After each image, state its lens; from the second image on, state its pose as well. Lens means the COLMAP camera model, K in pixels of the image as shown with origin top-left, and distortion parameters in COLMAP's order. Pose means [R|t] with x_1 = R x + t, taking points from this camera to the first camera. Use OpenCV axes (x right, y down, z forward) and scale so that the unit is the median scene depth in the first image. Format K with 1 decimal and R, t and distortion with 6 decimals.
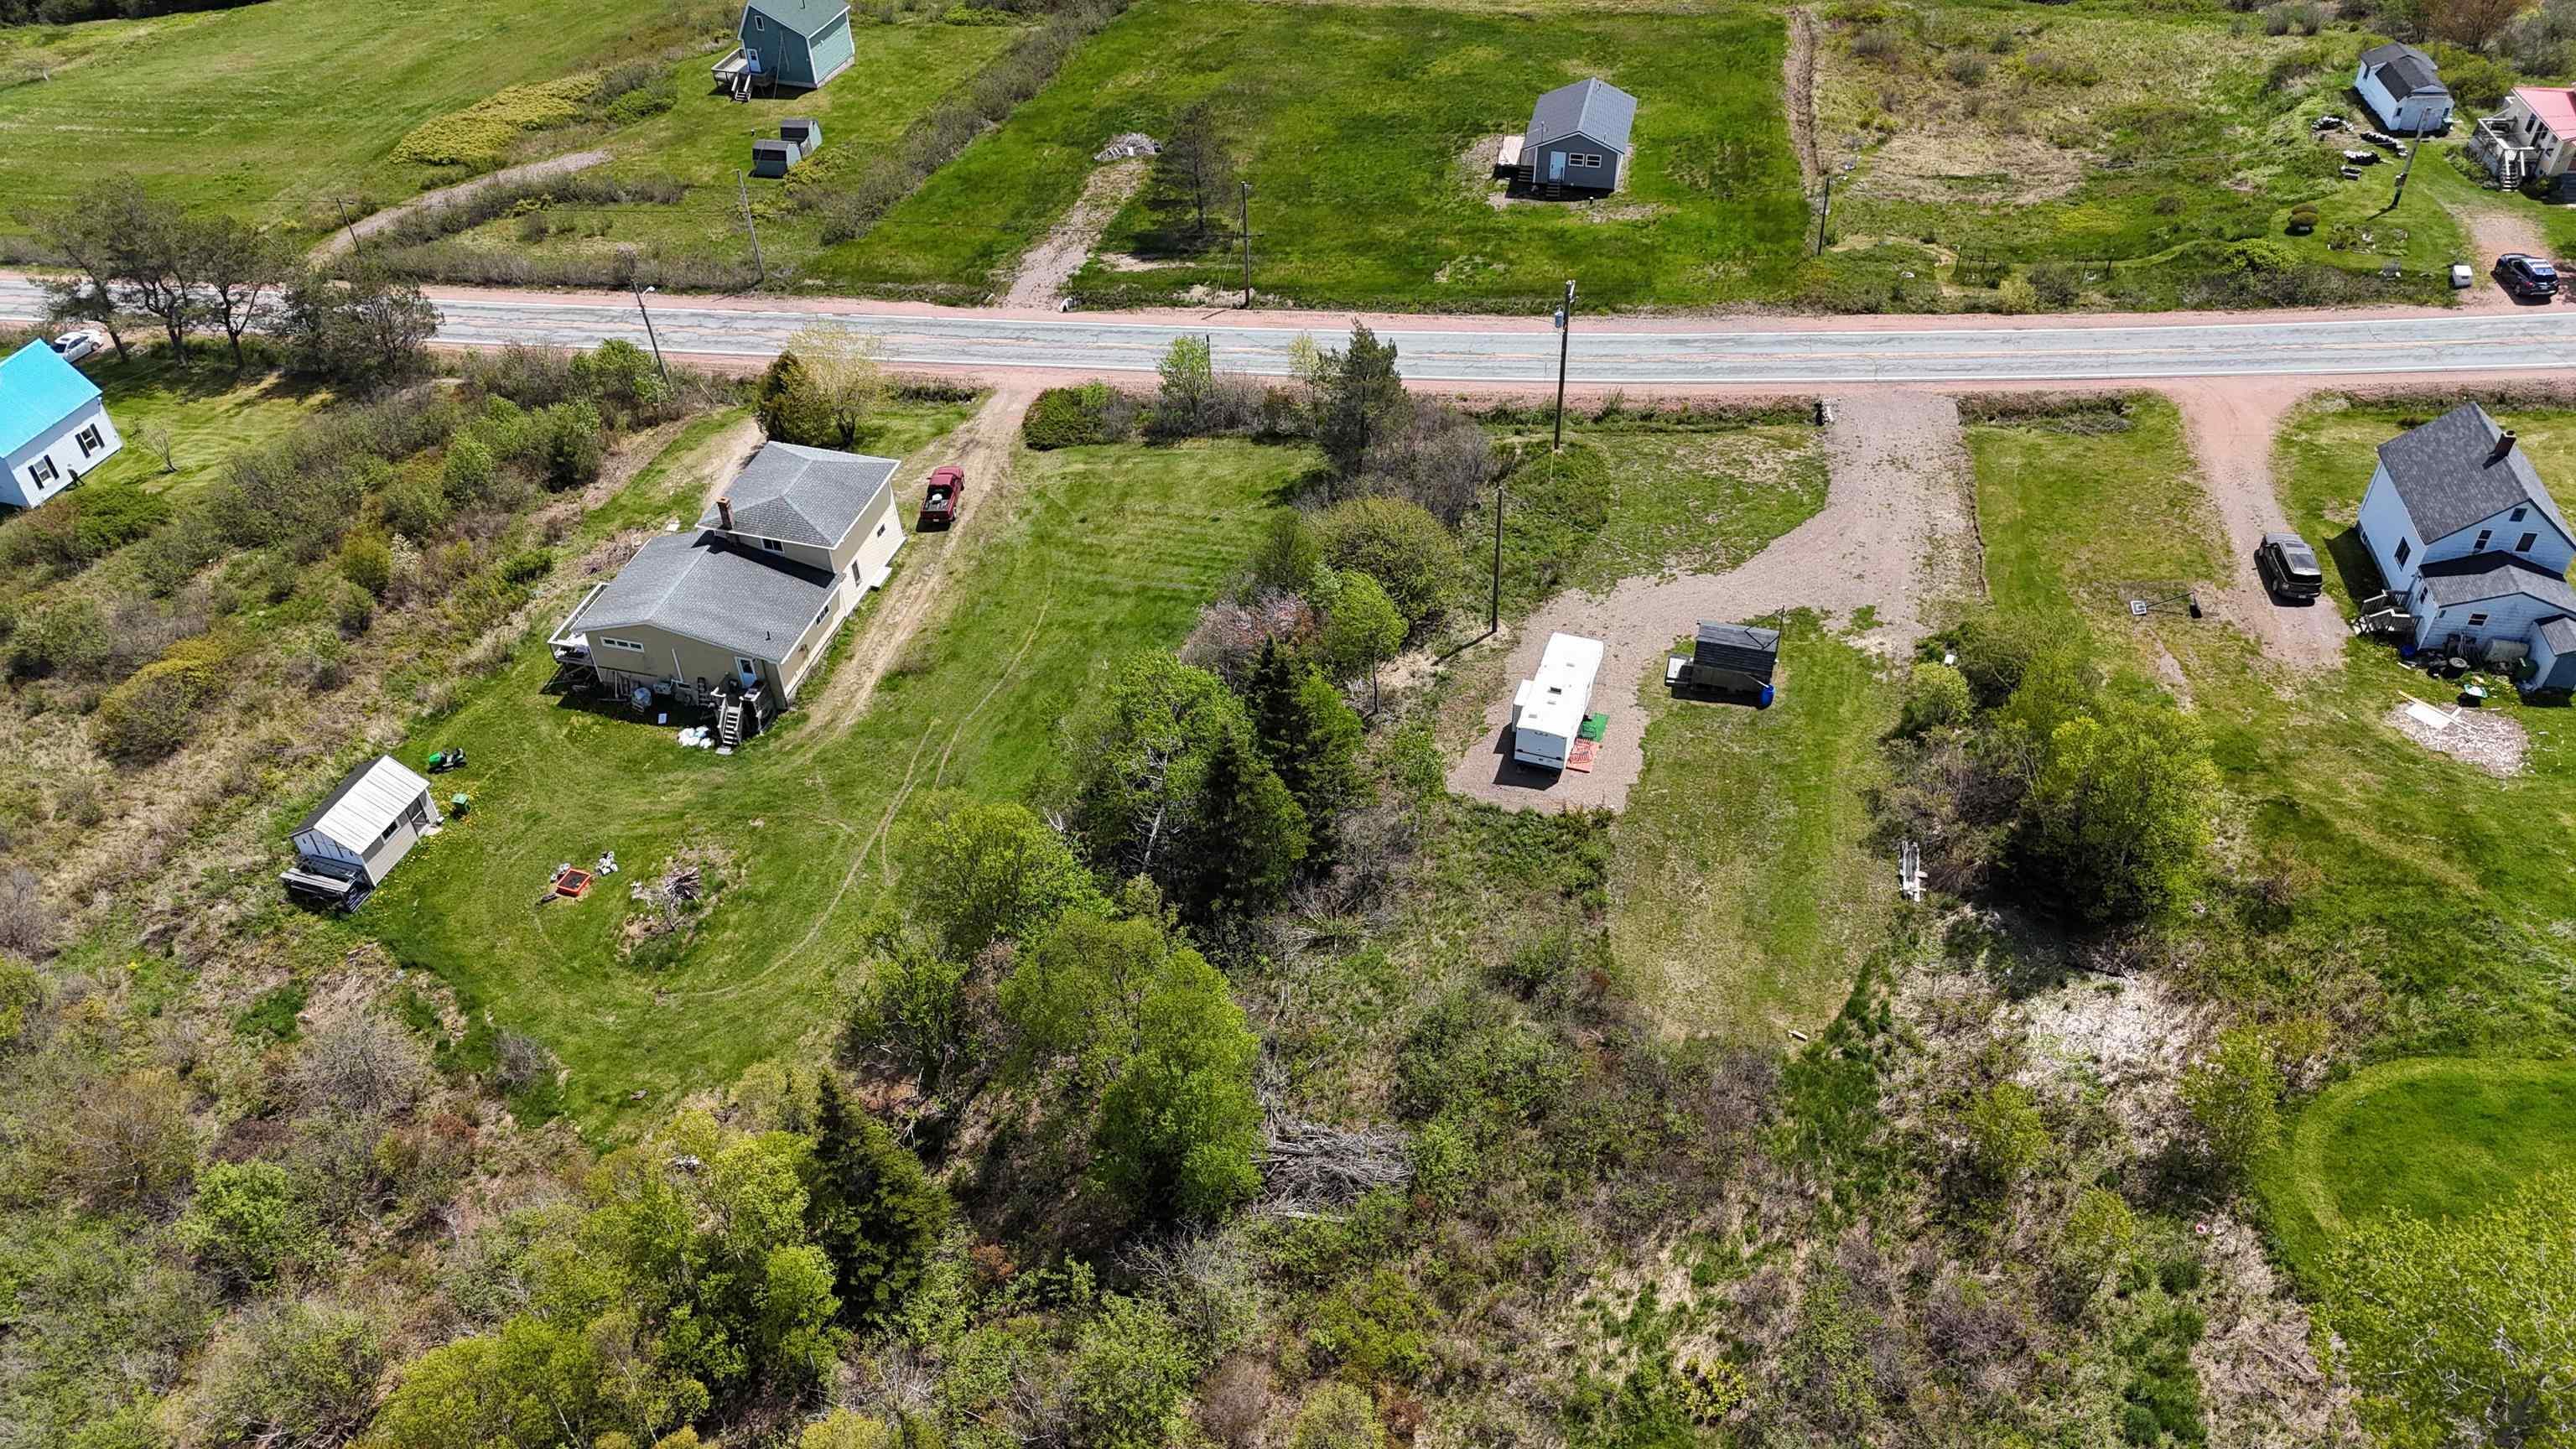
lens RADIAL K [[1893.7, 0, 1299.7], [0, 1893.7, 720.8], [0, 0, 1]] dist [0.083397, -0.079937]
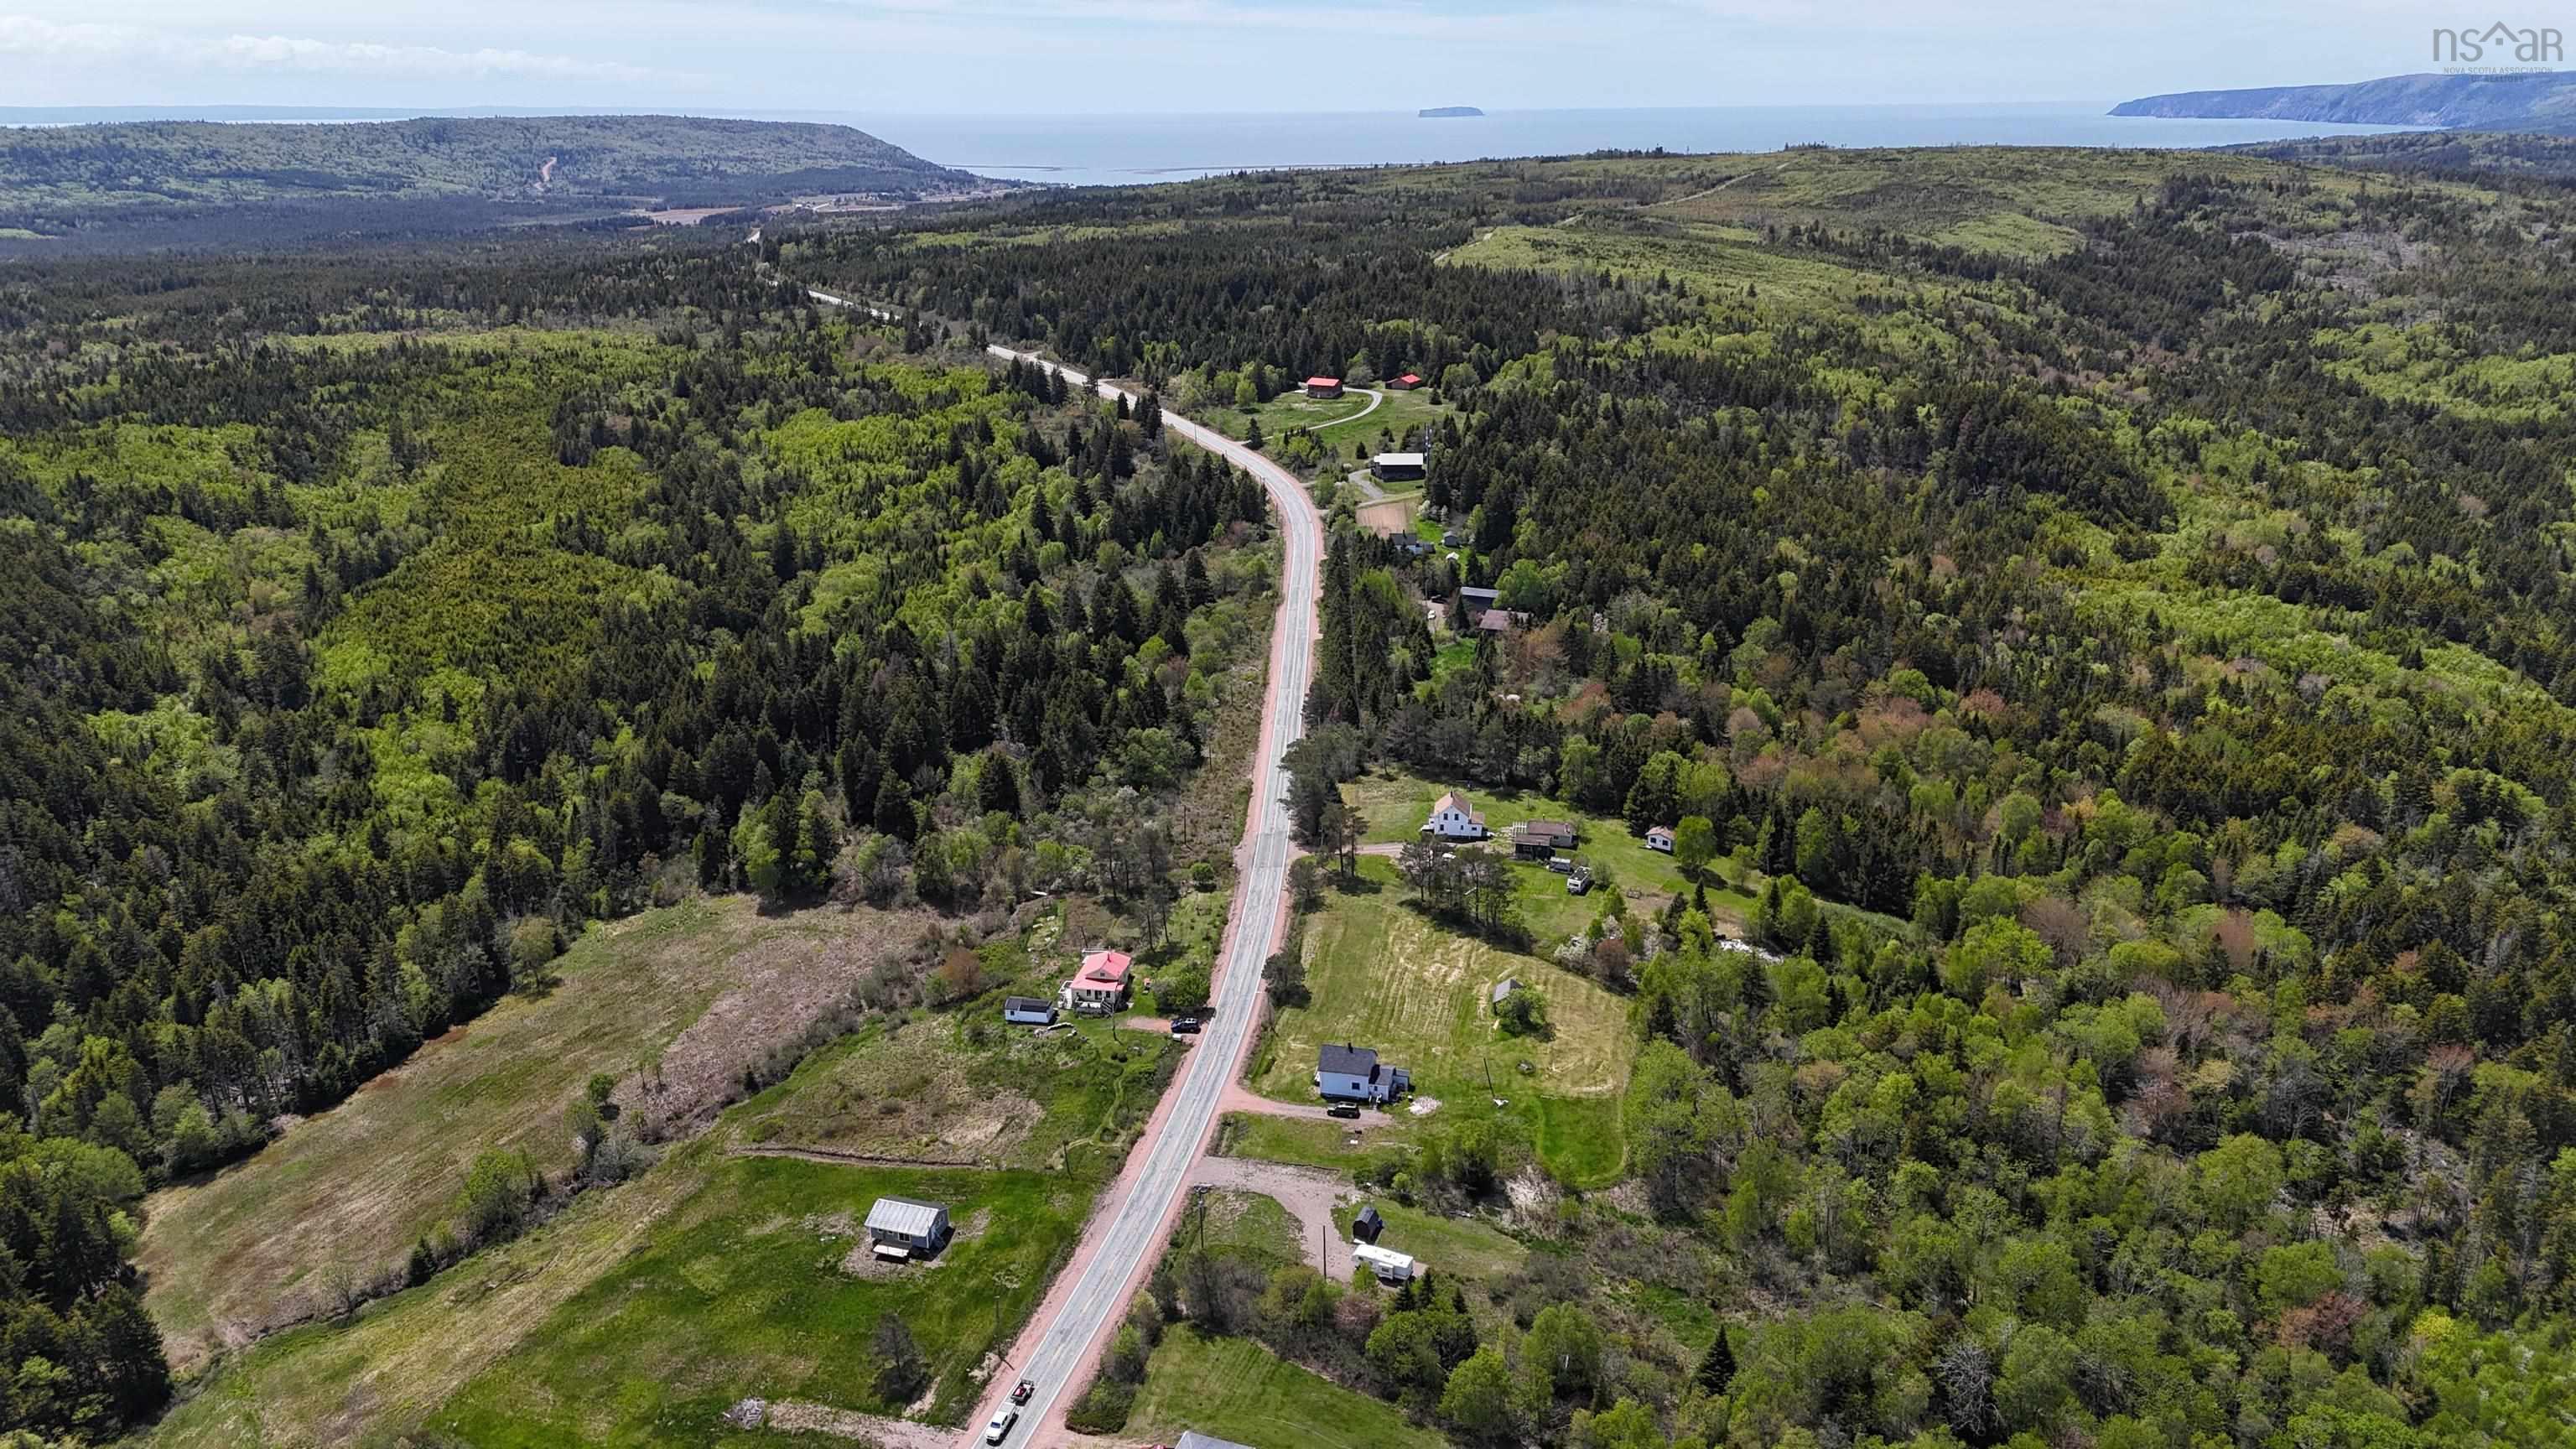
lens RADIAL K [[1893.7, 0, 1279.5], [0, 1893.7, 721.0], [0, 0, 1]] dist [0.083397, -0.079937]
pose [[0.099175, -0.304939, 0.947194, -2.008090], [0.662801, 0.730233, 0.165693, -1.014558], [-0.742199, 0.611368, 0.274535, -0.134785]]
